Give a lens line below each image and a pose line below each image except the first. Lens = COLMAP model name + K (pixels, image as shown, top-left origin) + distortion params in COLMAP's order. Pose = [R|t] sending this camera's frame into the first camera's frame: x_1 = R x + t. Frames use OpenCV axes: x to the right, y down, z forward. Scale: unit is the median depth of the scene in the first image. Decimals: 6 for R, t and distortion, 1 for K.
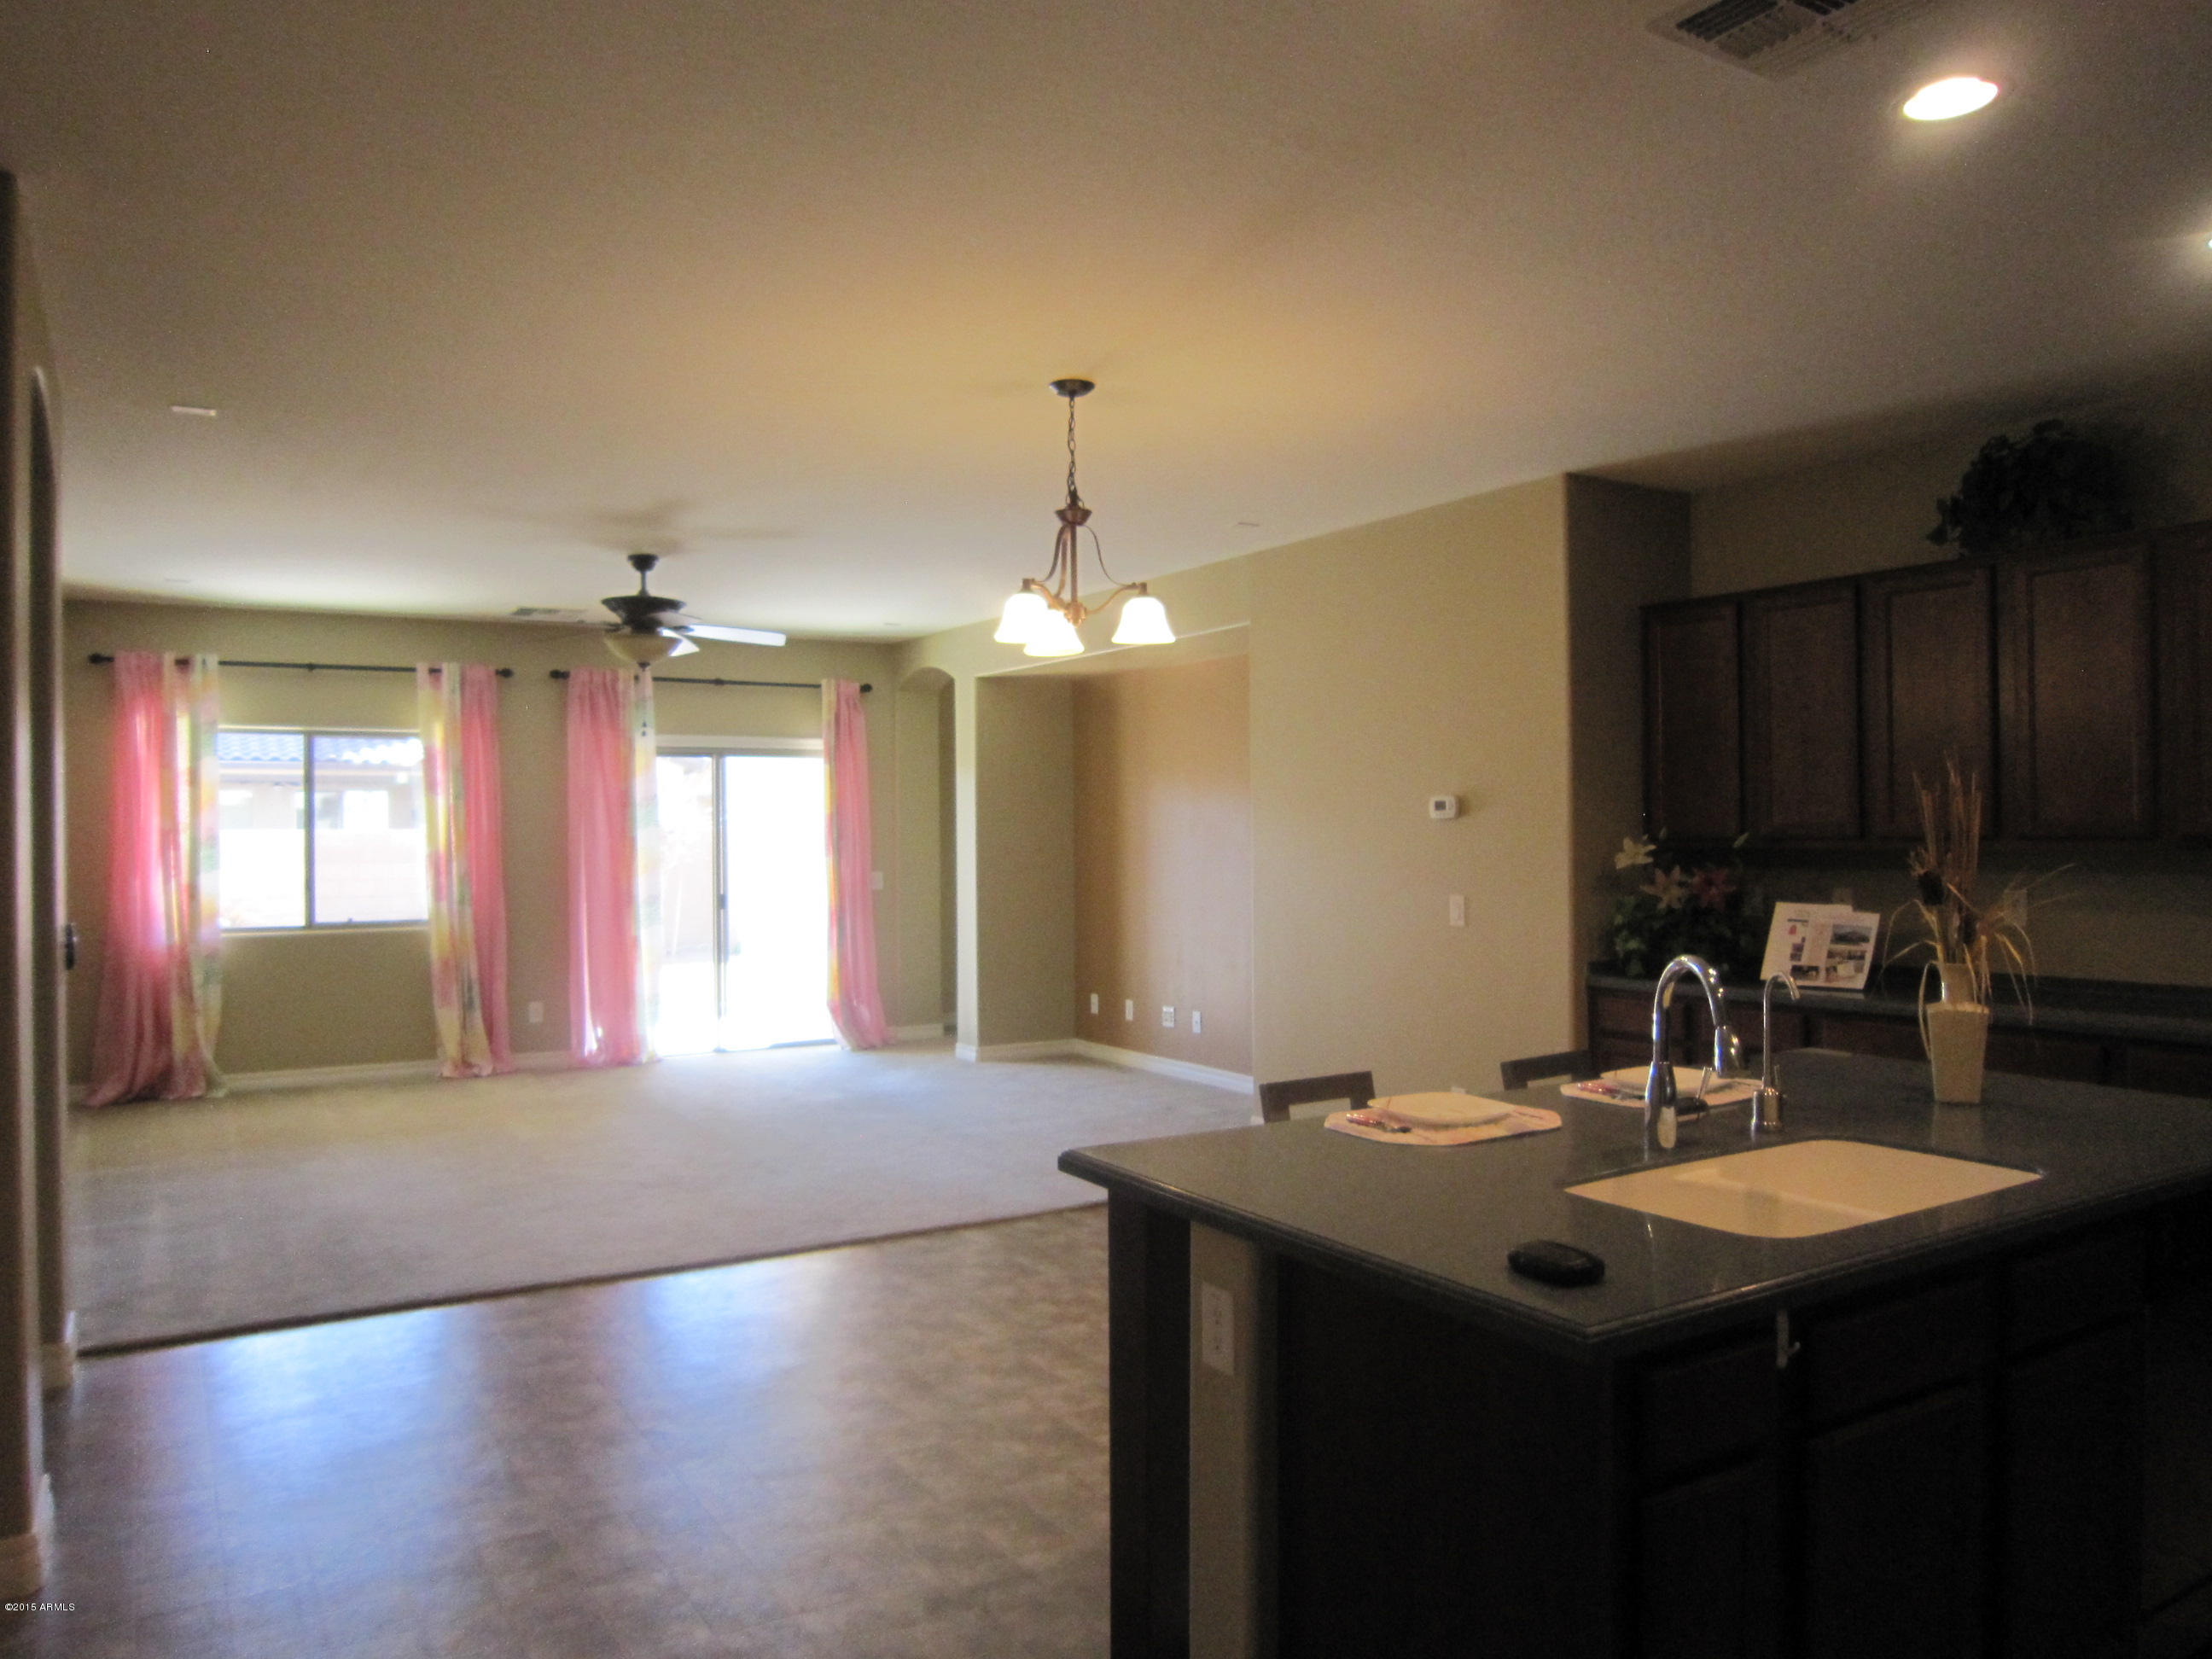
lens RADIAL K [[1574.3, 0, 1091.8], [0, 1574.3, 835.6], [0, 0, 1]] dist [-0.064843, 0.027543]
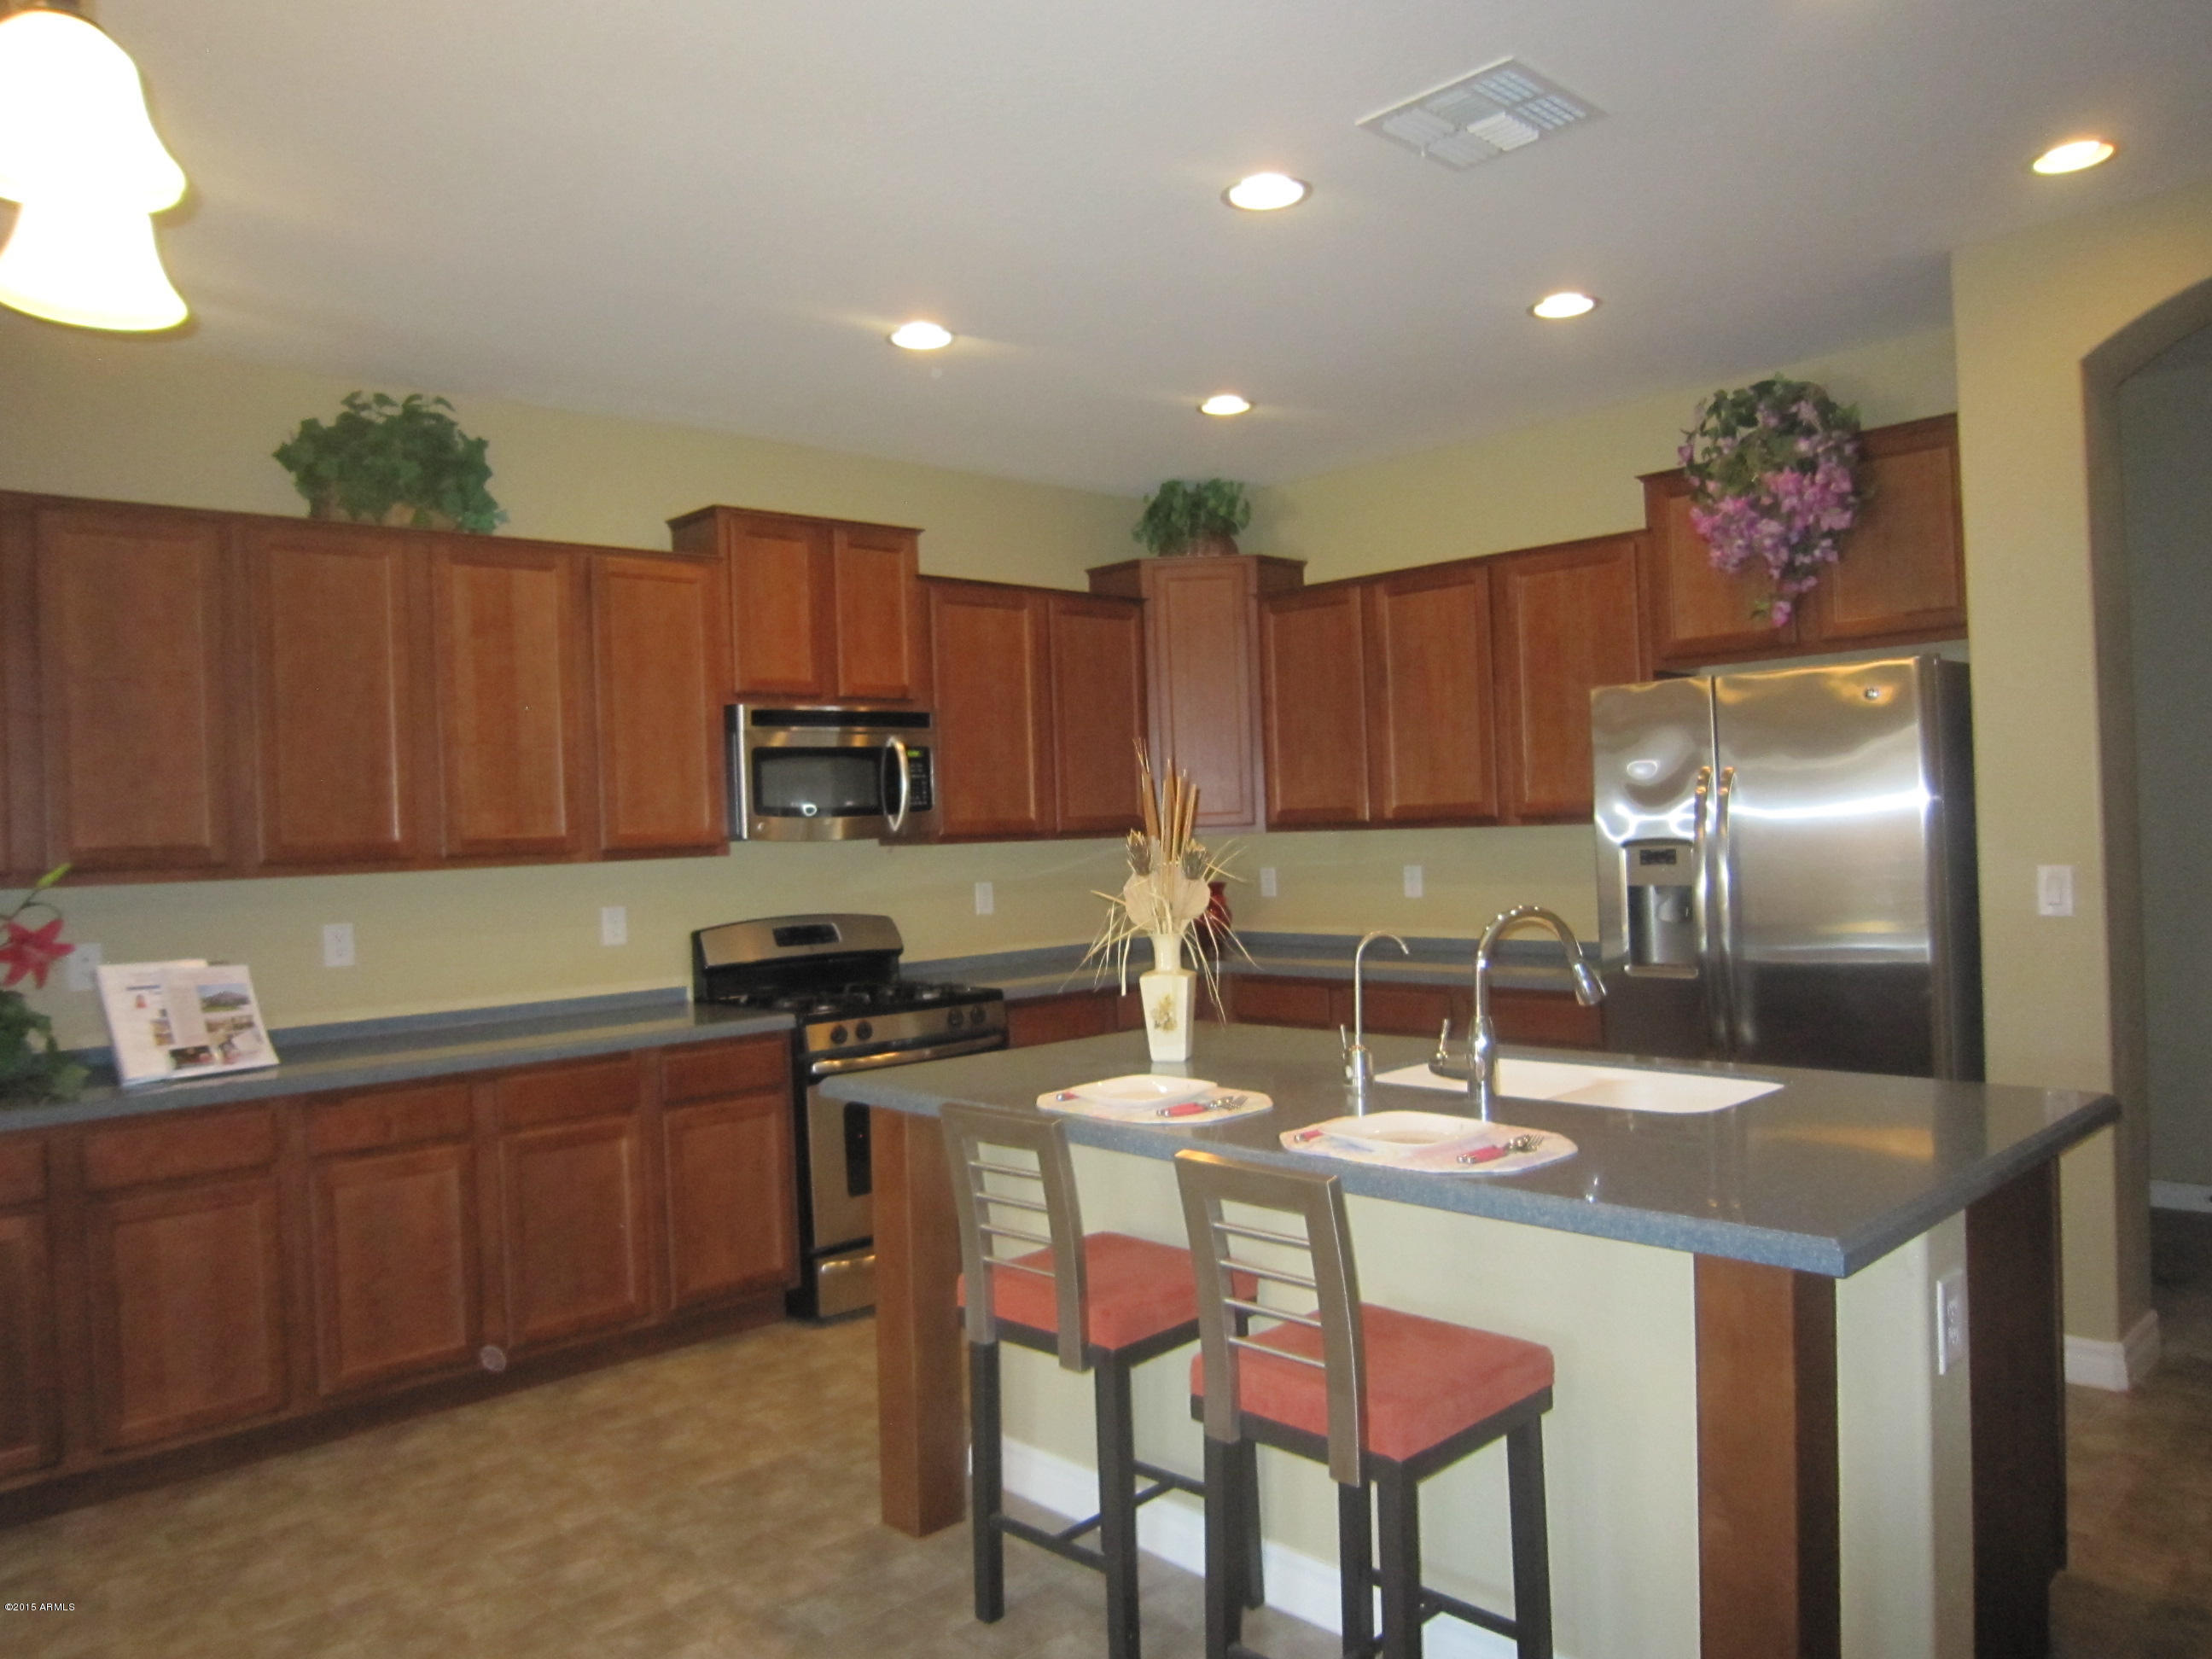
lens RADIAL K [[1574.3, 0, 1091.8], [0, 1574.3, 835.6], [0, 0, 1]] dist [-0.064843, 0.027543]
pose [[-0.209252, 0.020984, 0.977636, -0.293481], [0.047326, 0.998815, -0.011309, 0.014460], [-0.976716, 0.043901, -0.209998, 0.700941]]
